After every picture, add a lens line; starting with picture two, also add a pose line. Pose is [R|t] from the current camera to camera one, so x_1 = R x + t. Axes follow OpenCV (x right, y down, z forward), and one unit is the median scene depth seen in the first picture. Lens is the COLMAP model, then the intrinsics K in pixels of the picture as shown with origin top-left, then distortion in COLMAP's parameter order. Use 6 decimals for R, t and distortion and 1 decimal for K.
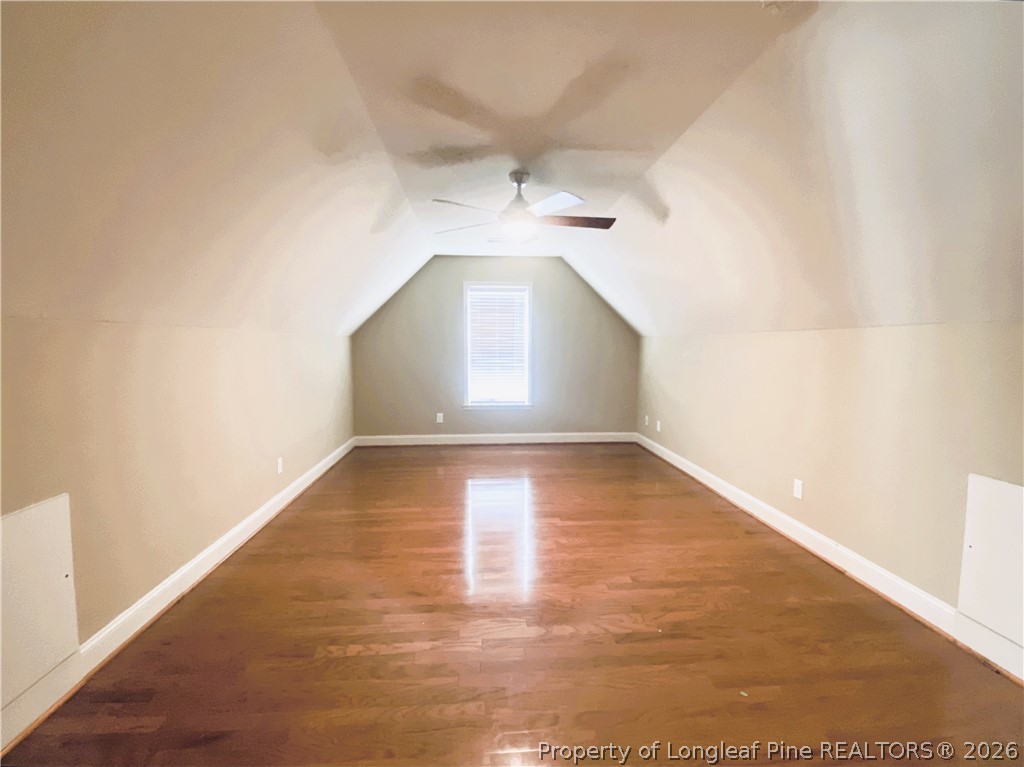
lens RADIAL K [[499.9, 0, 512.0], [0, 499.9, 383.5], [0, 0, 1]] dist [0.000353, -0.000125]
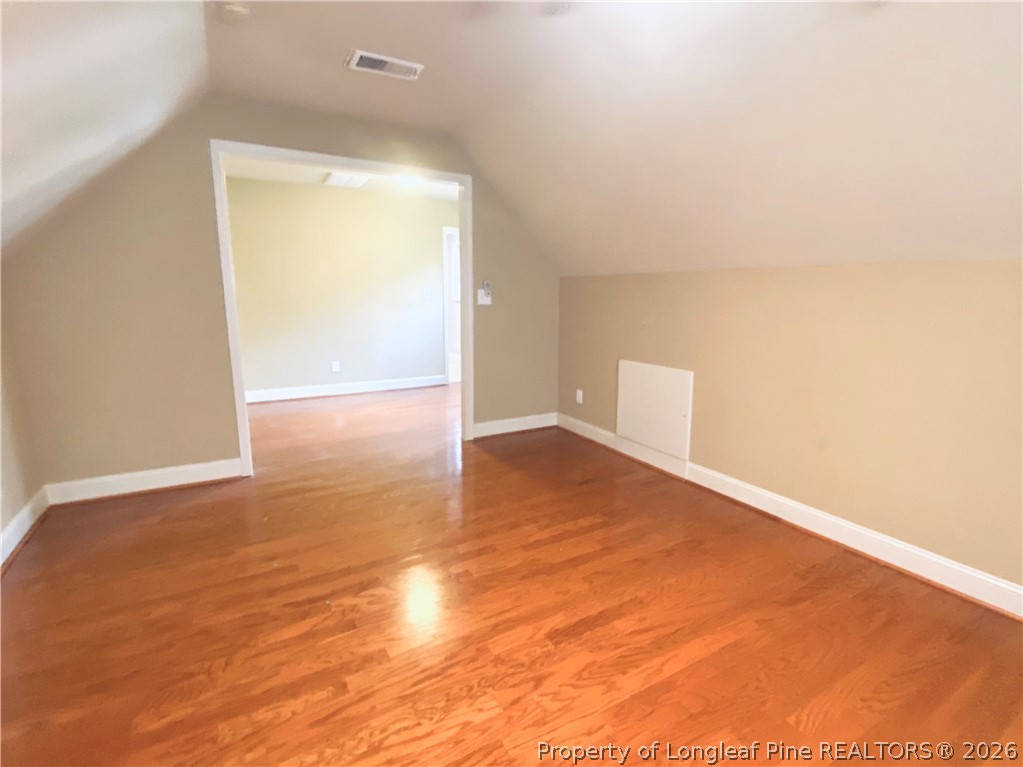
lens RADIAL K [[499.4, 0, 511.5], [0, 499.4, 383.5], [0, 0, 1]] dist [0.000353, -0.000125]
pose [[-0.904600, 0.073755, -0.419832, 0.340132], [-0.037258, 0.967467, 0.250240, -0.125938], [0.424630, 0.242009, -0.872422, 1.809503]]
